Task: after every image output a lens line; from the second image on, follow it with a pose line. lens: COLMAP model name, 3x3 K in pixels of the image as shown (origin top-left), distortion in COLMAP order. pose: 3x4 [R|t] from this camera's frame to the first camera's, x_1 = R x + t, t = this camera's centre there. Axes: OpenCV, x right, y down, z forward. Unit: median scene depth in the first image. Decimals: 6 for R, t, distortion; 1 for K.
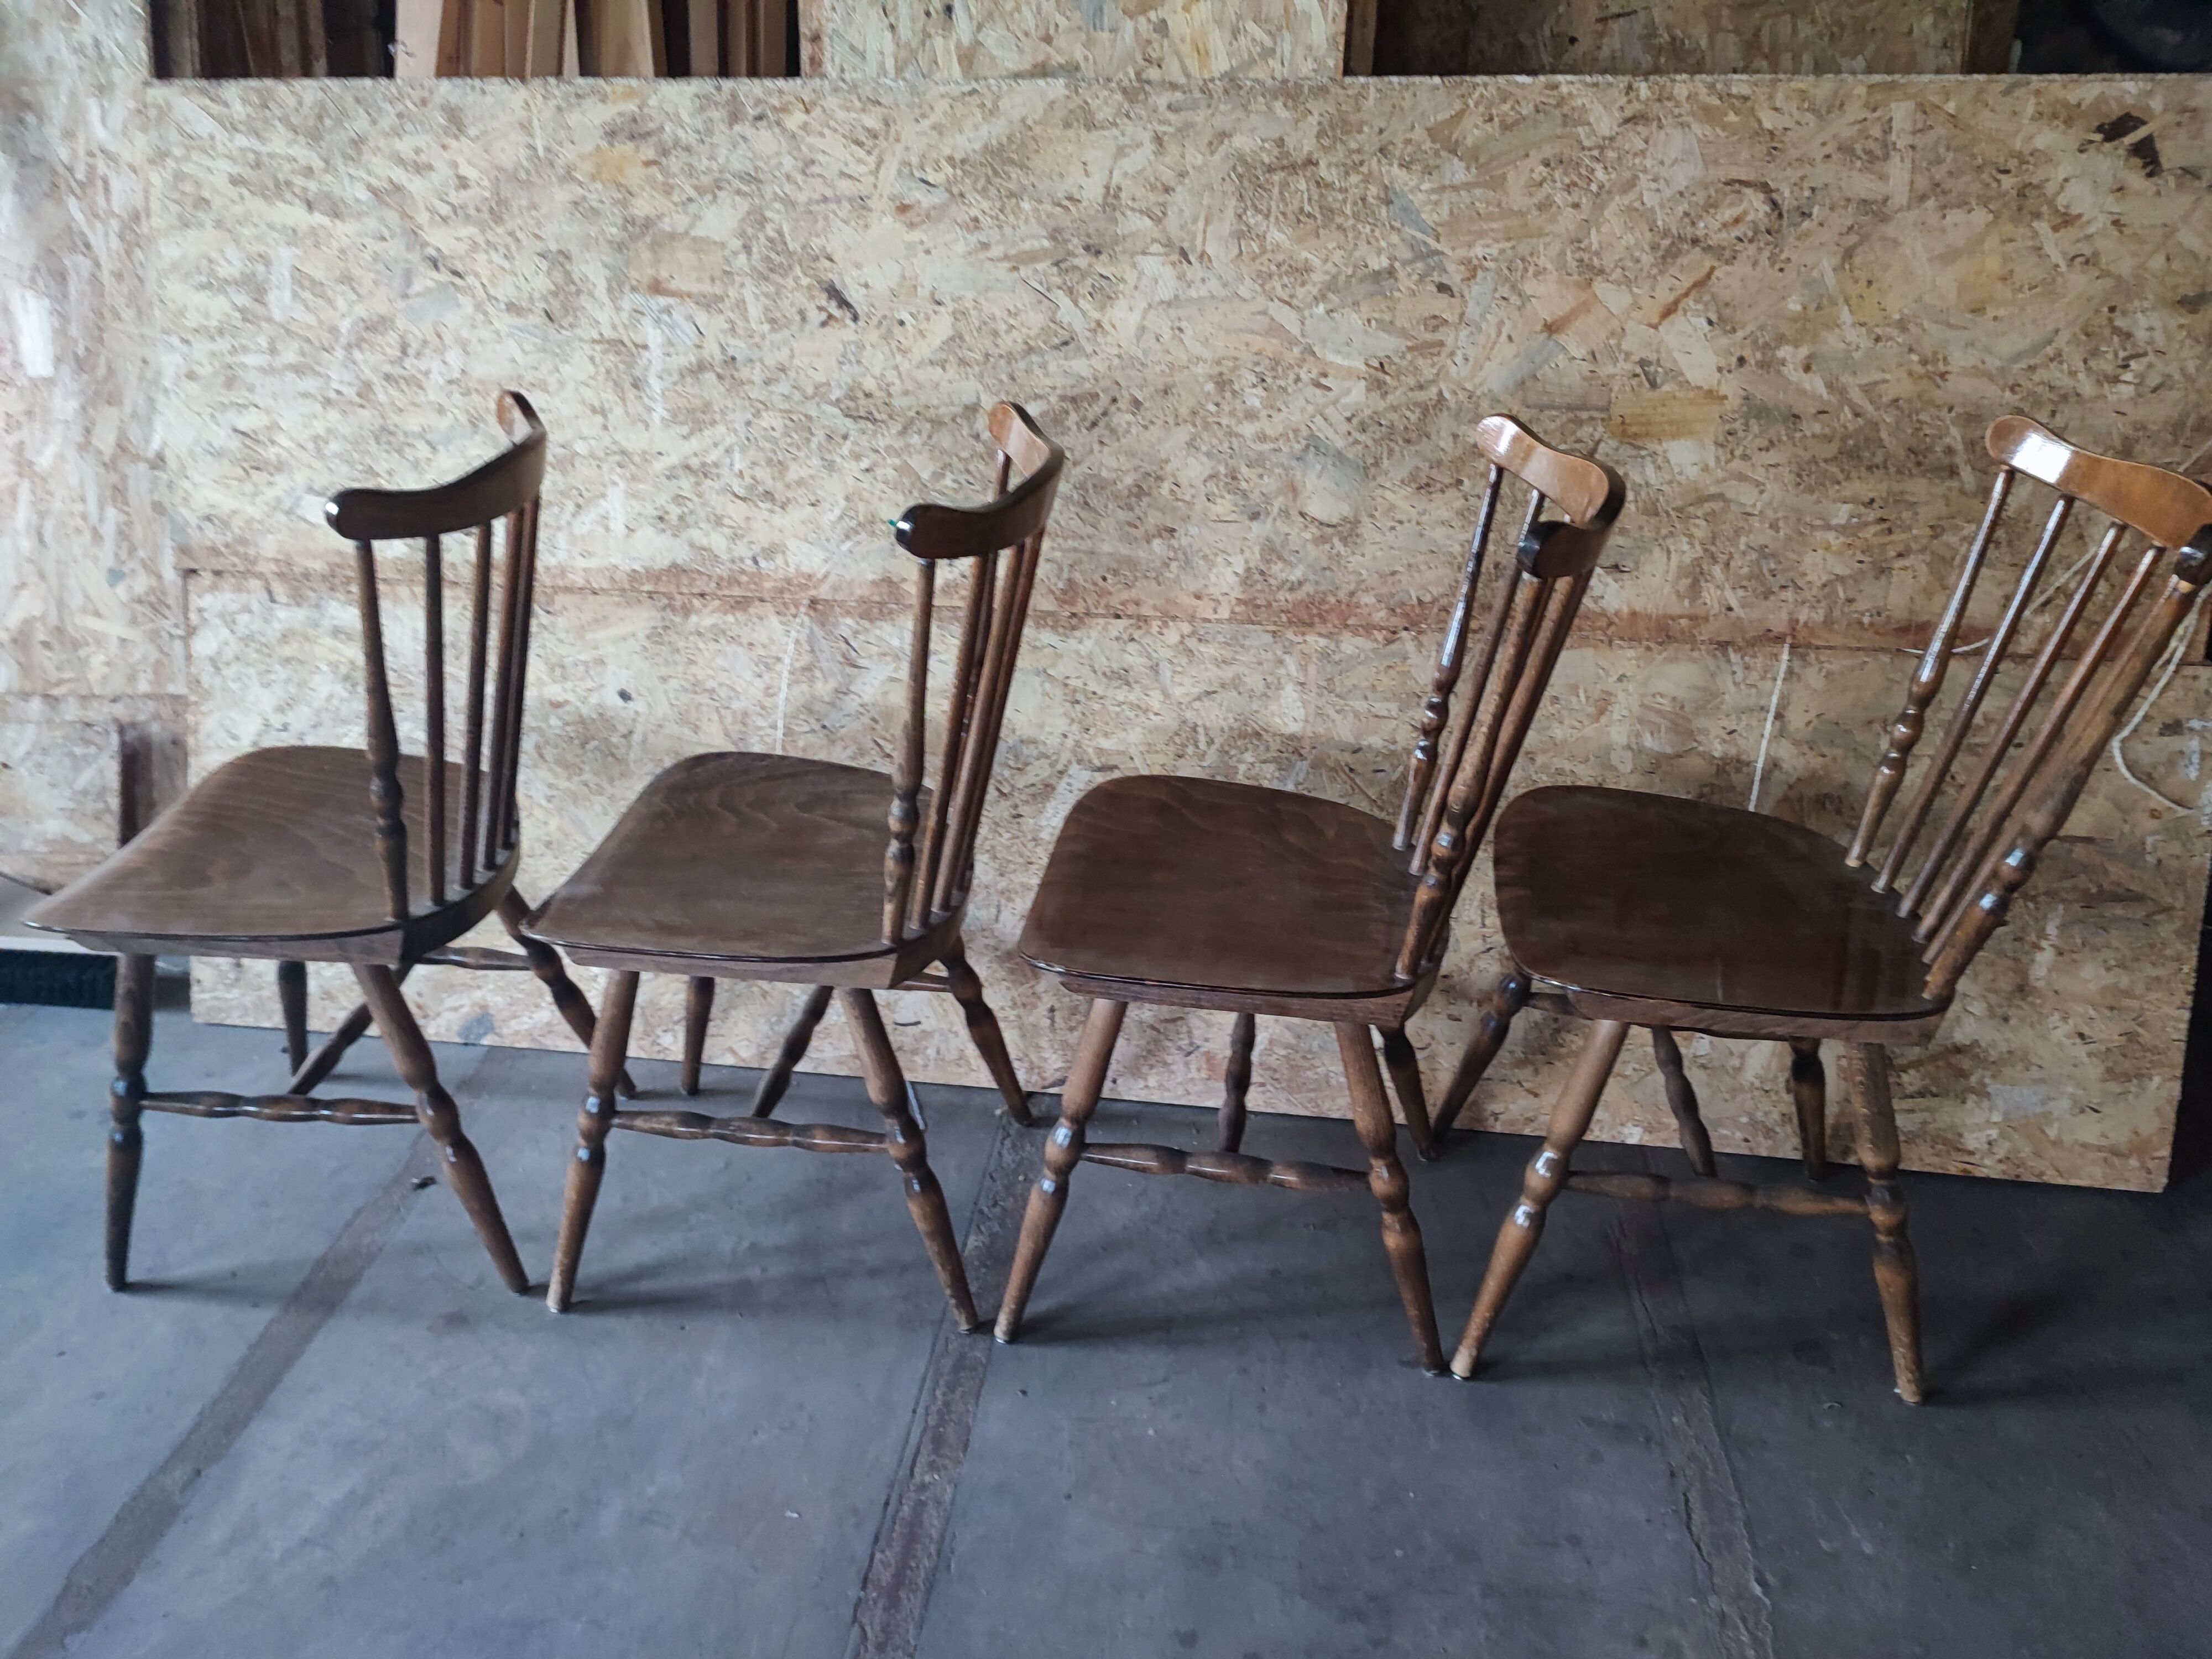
lens RADIAL K [[1588.9, 0, 1110.1], [0, 1588.9, 896.1], [0, 0, 1]] dist [0.037649, -0.041762]
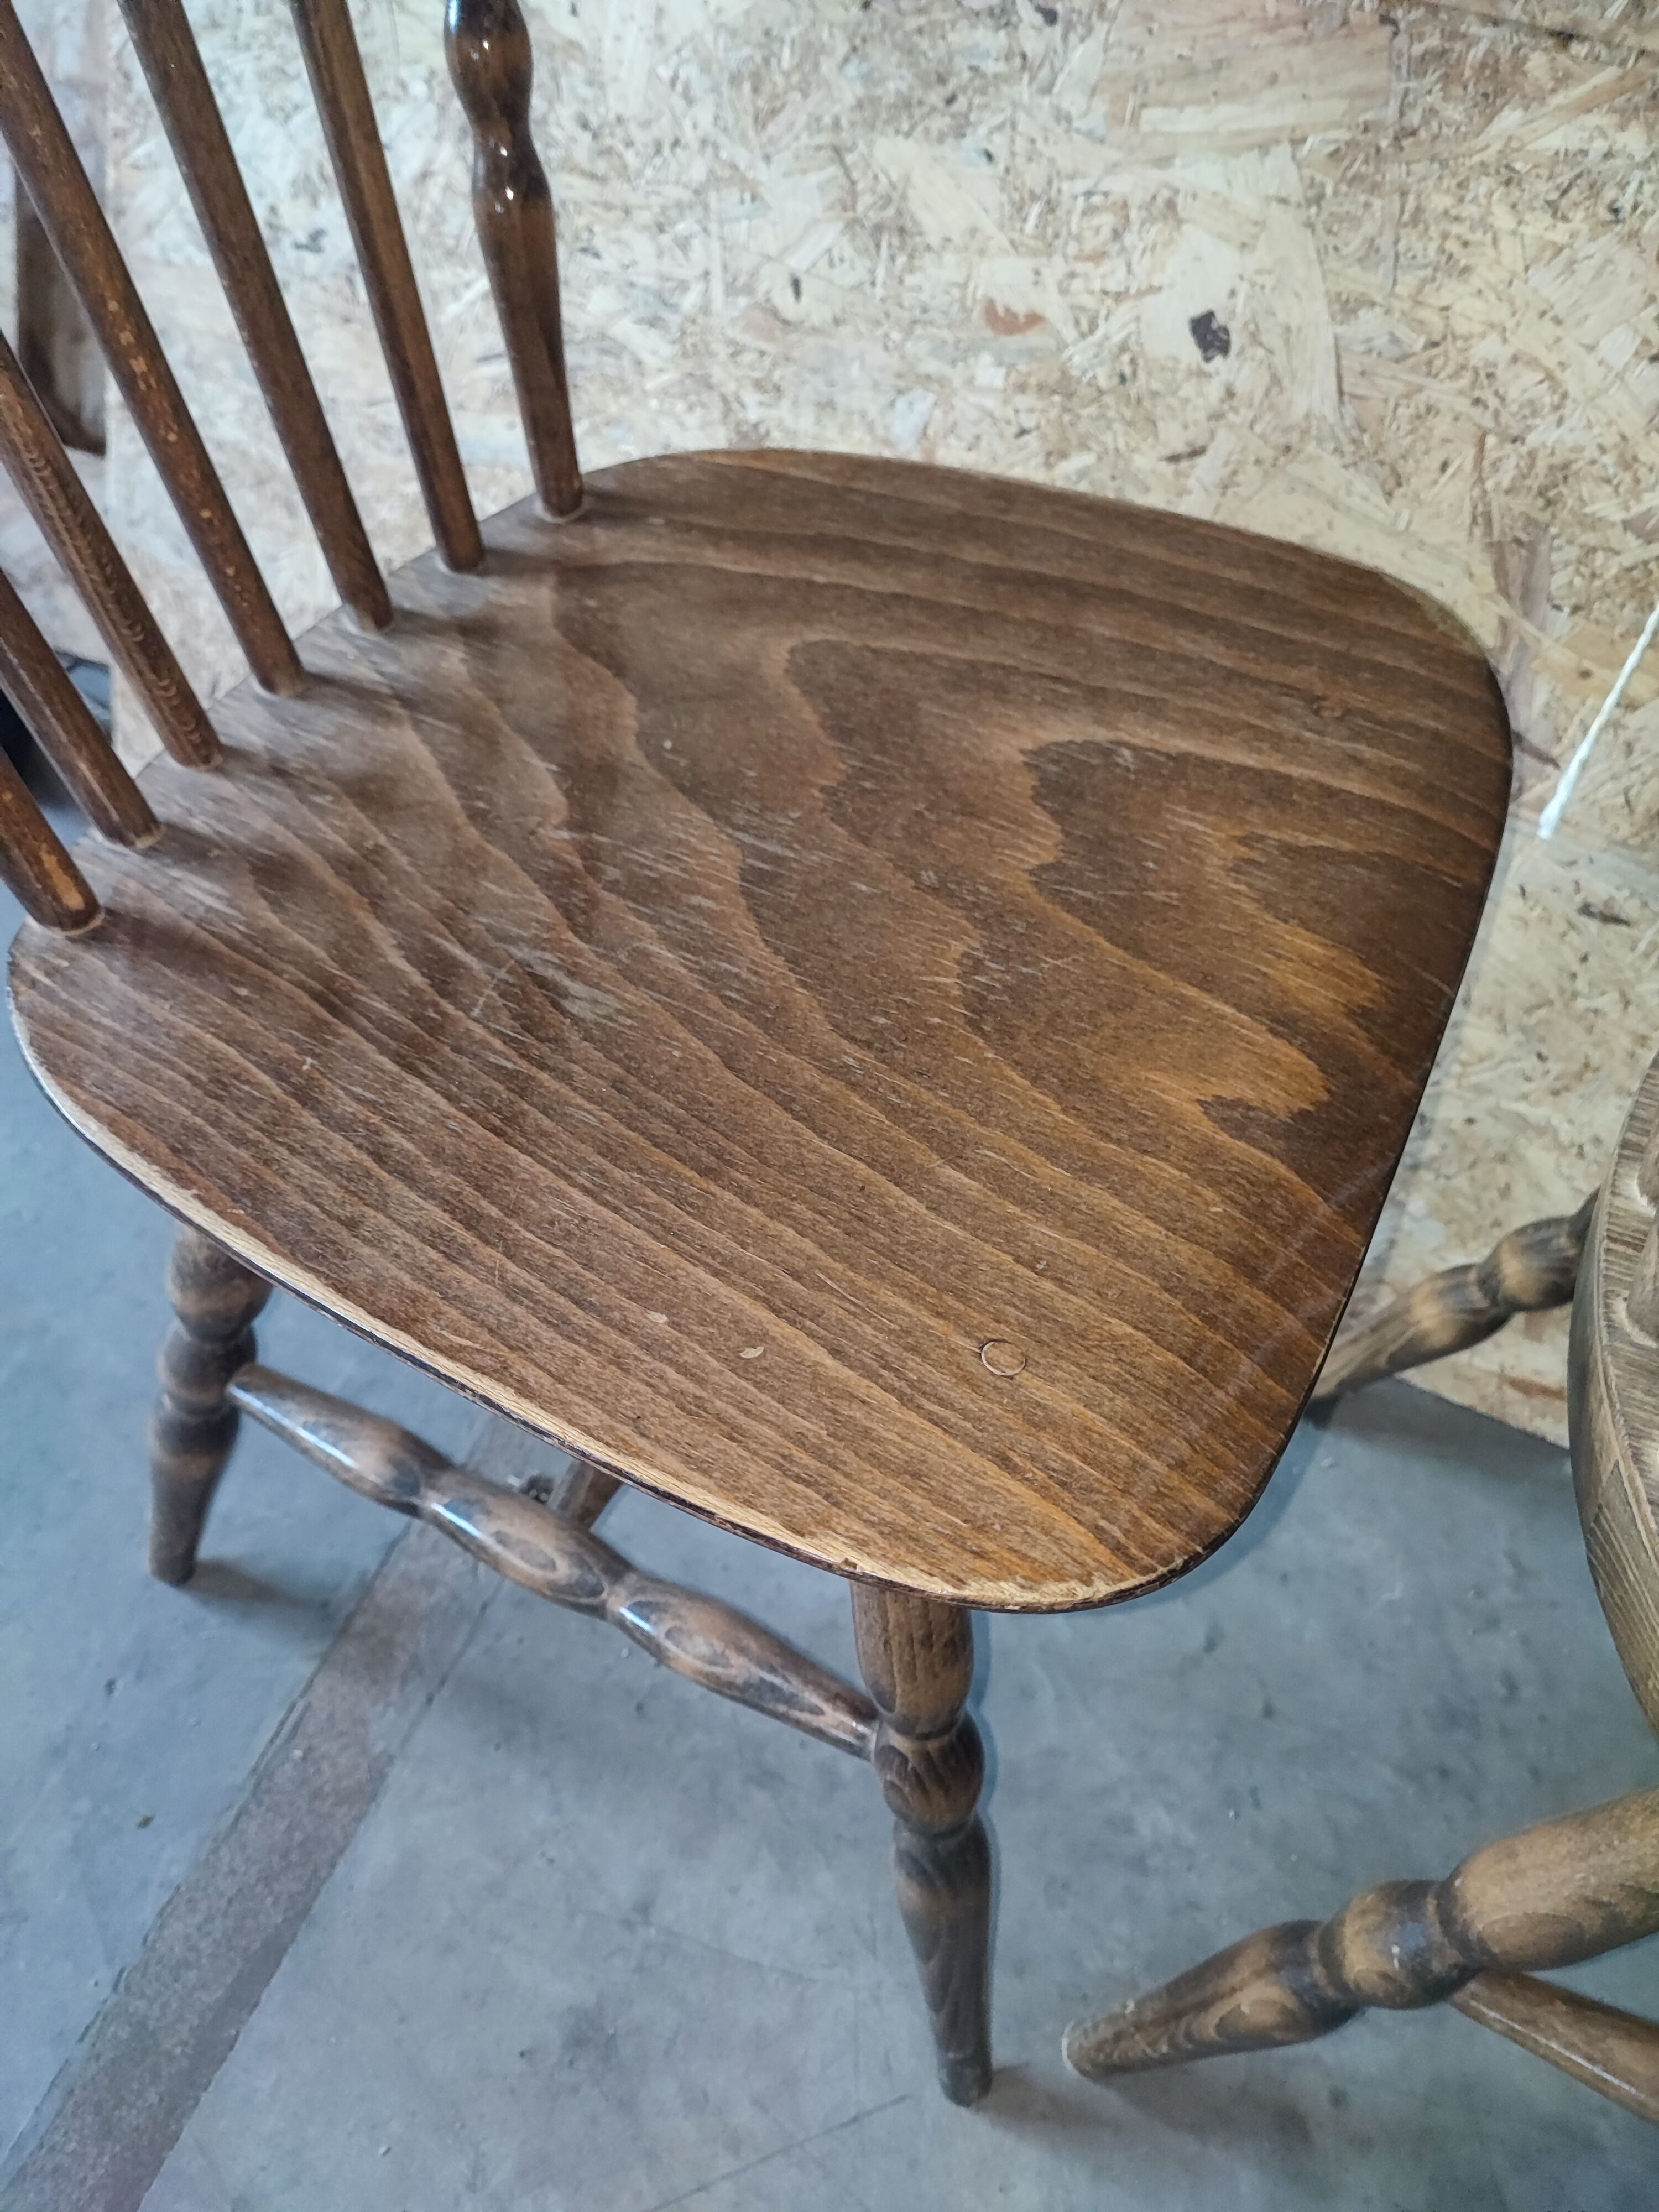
lens RADIAL K [[1588.9, 0, 843.0], [0, 1588.9, 1108.0], [0, 0, 1]] dist [0.037649, -0.041762]
pose [[0.958831, 0.255909, -0.123097, -0.329309], [-0.185259, 0.892225, 0.411841, -0.116399], [0.215224, -0.372081, 0.902903, 0.676624]]
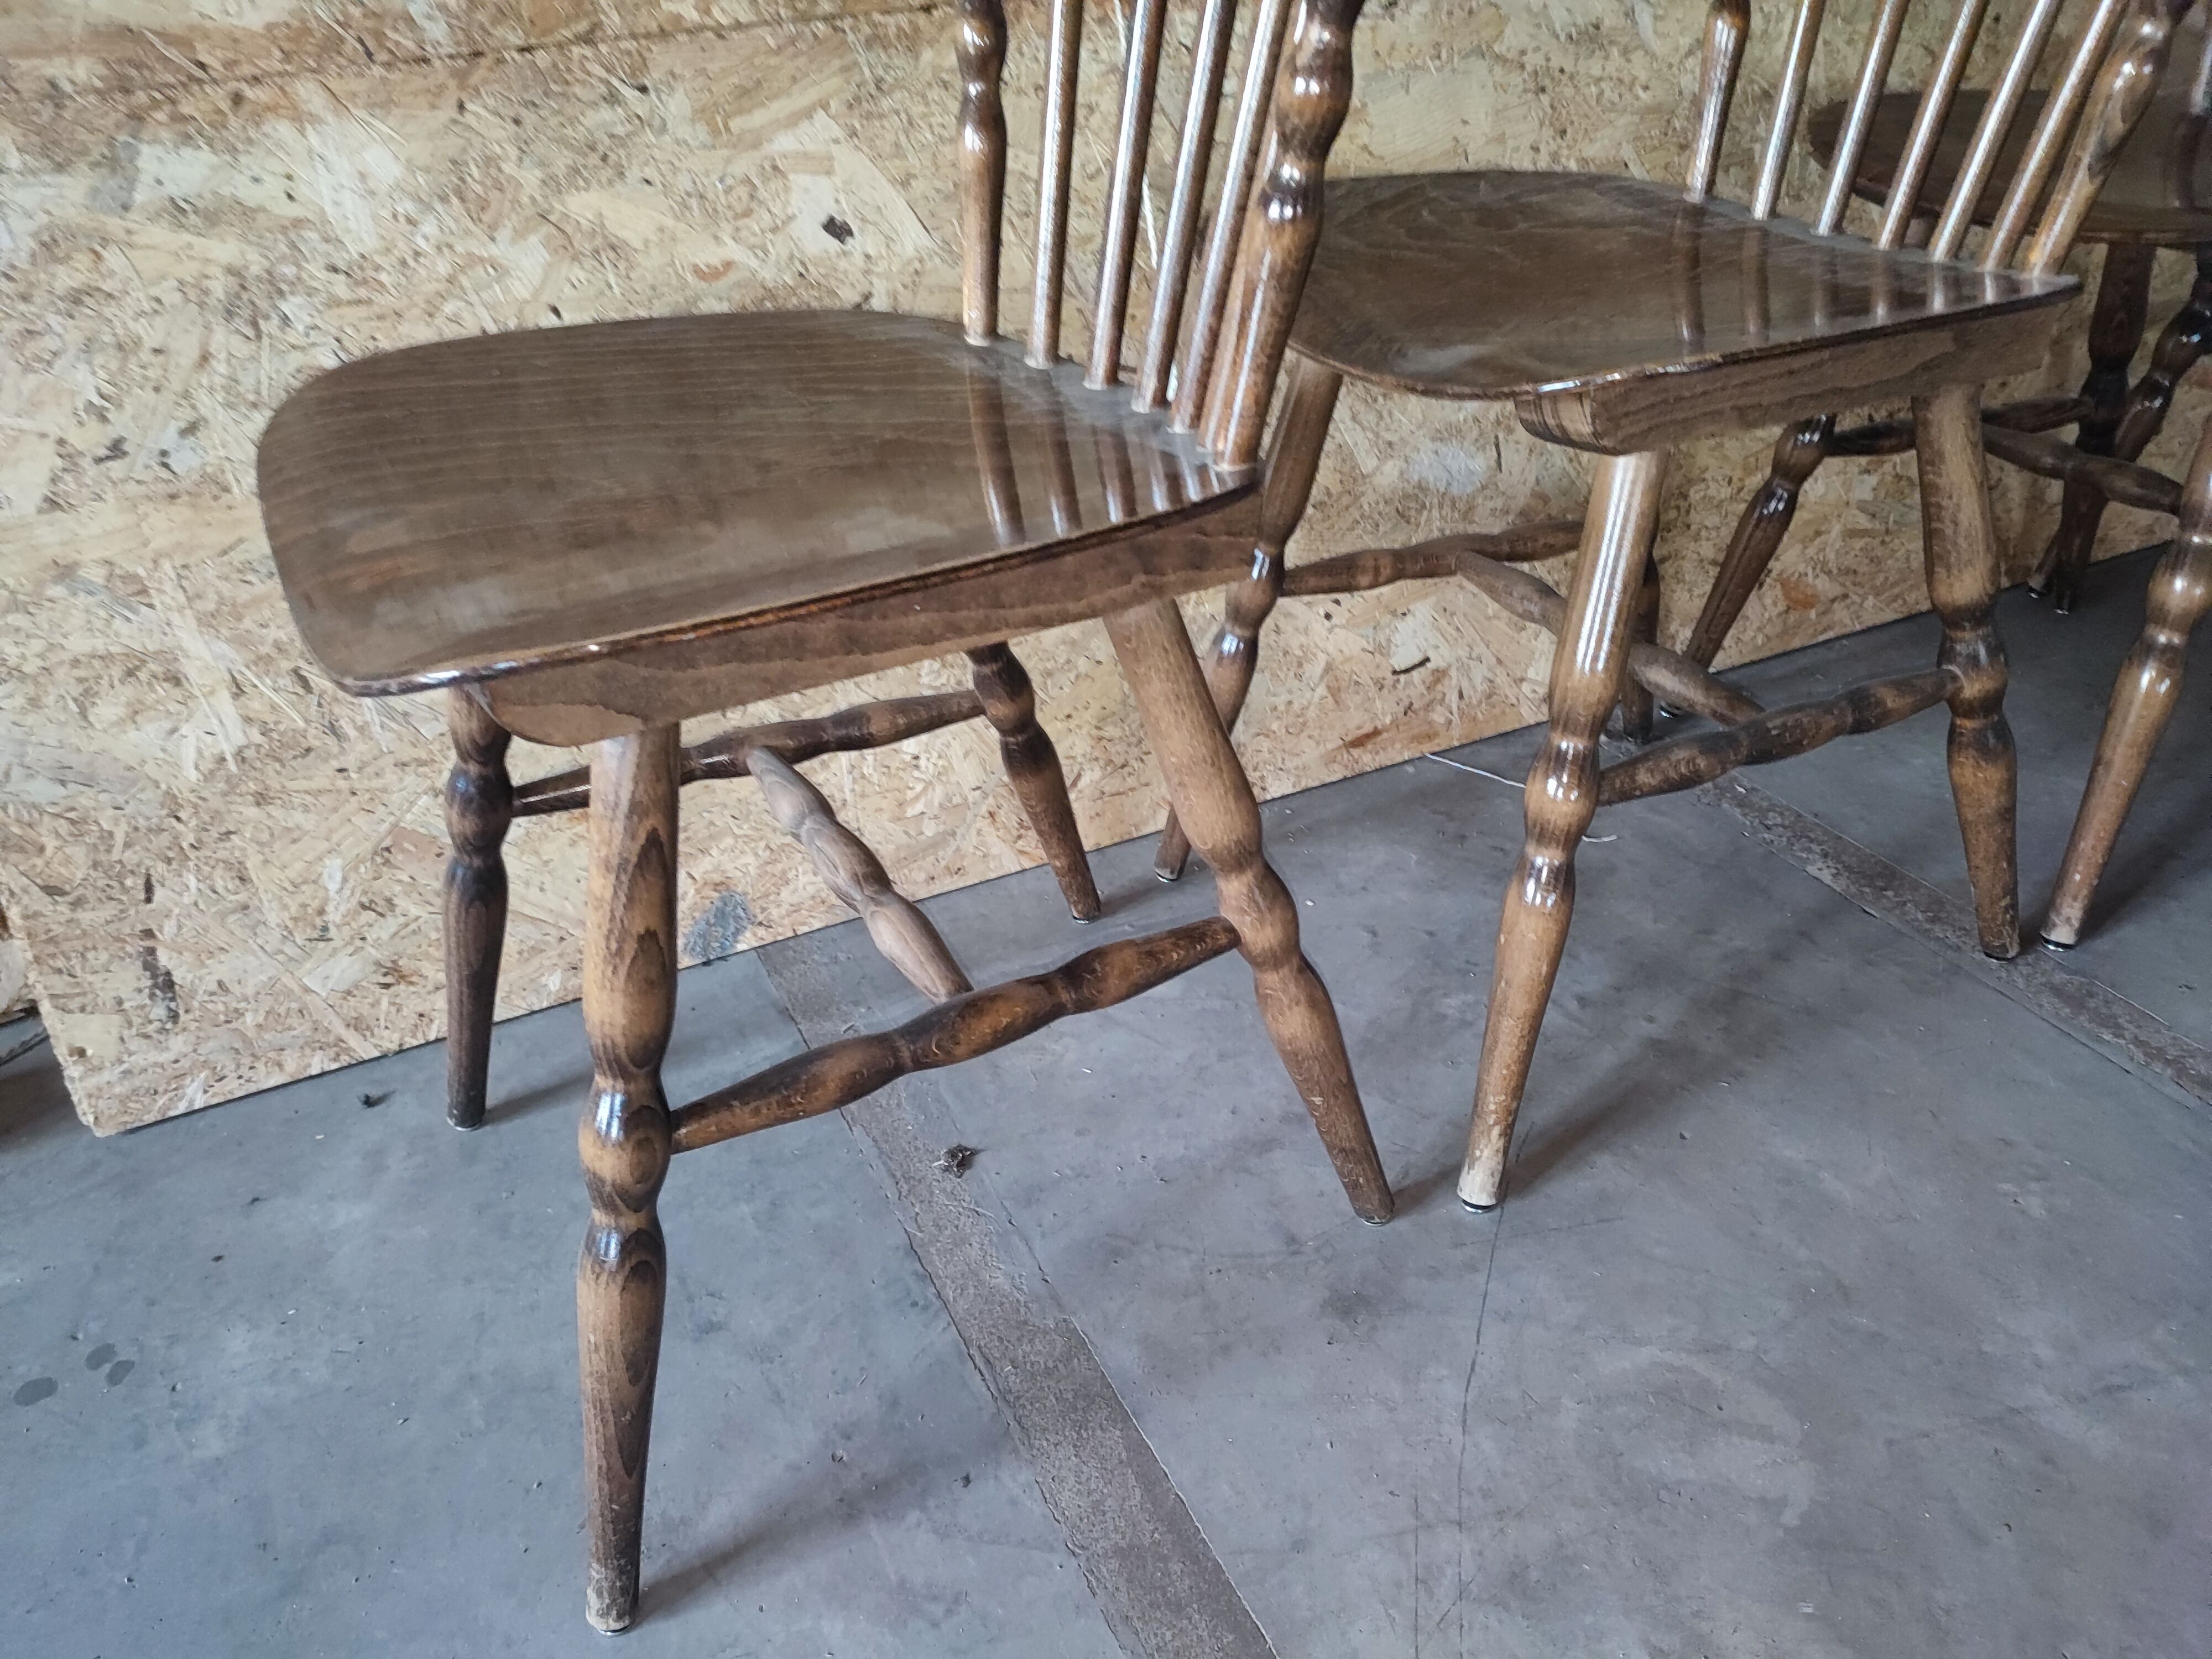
lens RADIAL K [[1571.5, 0, 1117.5], [0, 1571.5, 892.7], [0, 0, 1]] dist [0.036217, -0.028386]
pose [[0.840180, -0.337436, 0.424539, -0.590633], [0.308046, 0.941238, 0.138489, 0.046289], [-0.446324, 0.014422, 0.894755, 0.539279]]
